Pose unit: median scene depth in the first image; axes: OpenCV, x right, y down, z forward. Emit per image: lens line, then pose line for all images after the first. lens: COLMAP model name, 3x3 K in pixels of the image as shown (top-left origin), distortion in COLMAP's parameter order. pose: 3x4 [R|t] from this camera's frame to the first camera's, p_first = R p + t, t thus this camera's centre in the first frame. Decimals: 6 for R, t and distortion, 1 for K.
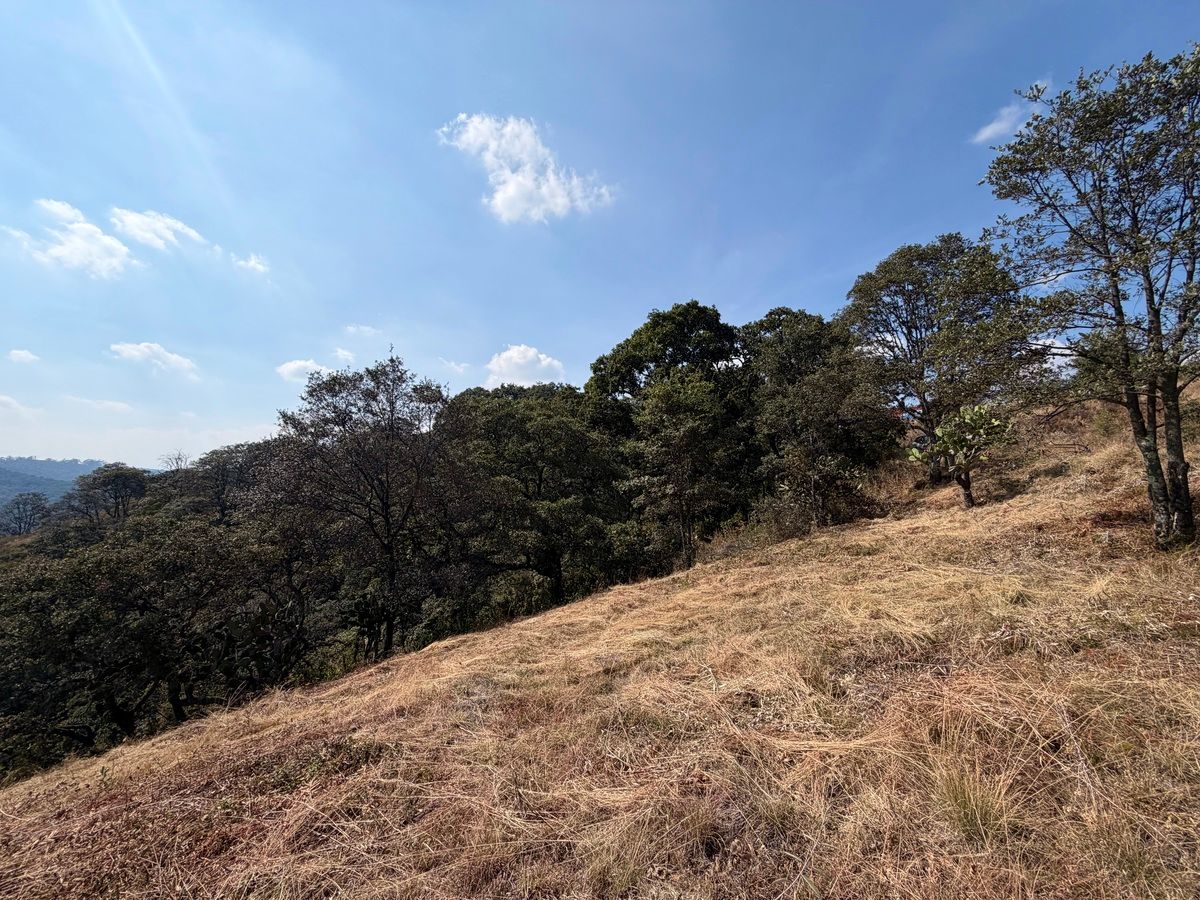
lens RADIAL K [[477.7, 0, 592.1], [0, 477.7, 452.8], [0, 0, 1]] dist [-0.002498, 0.000248]
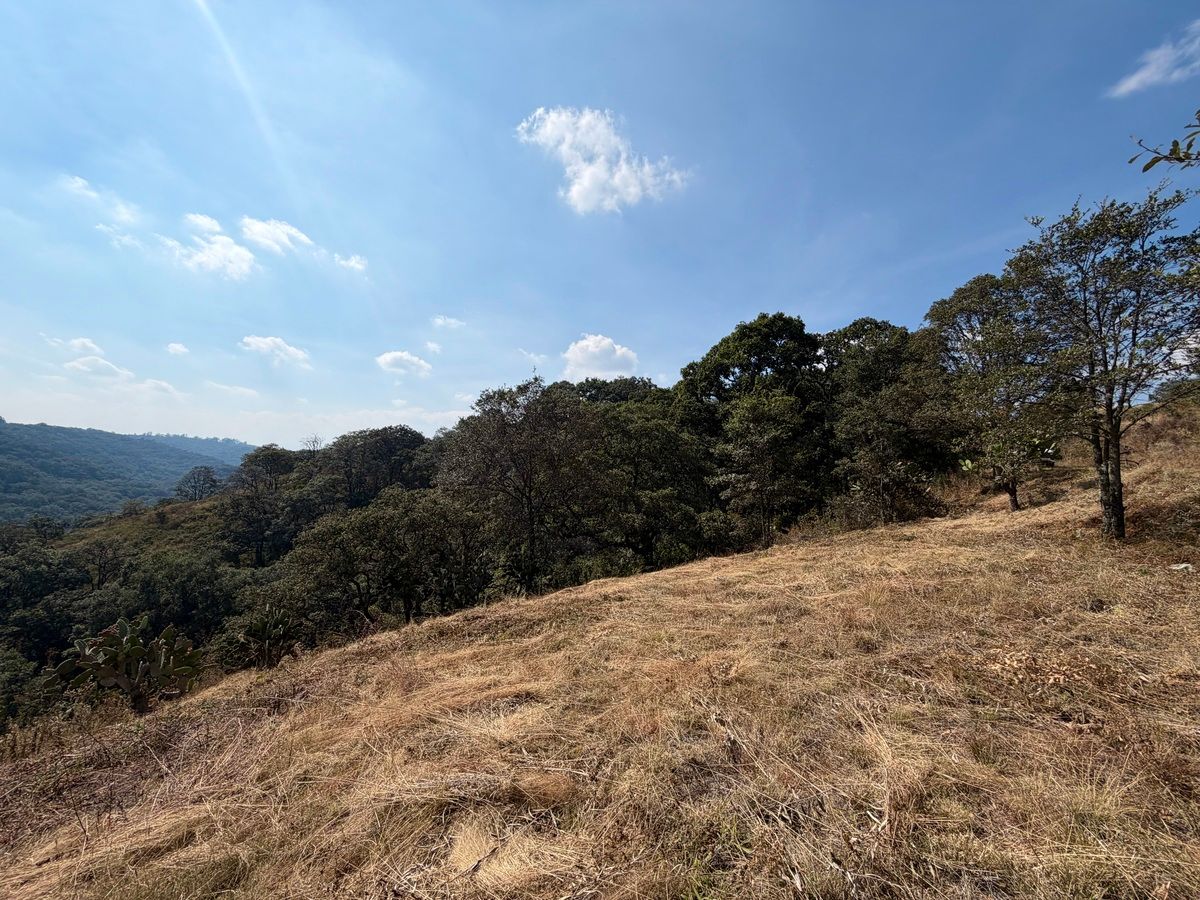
lens RADIAL K [[477.7, 0, 586.9], [0, 477.7, 439.1], [0, 0, 1]] dist [-0.002498, 0.000248]
pose [[0.988047, 0.022733, -0.152468, -0.045425], [-0.023175, 0.999731, -0.001118, -0.017080], [0.152402, 0.004638, 0.988308, -0.151221]]
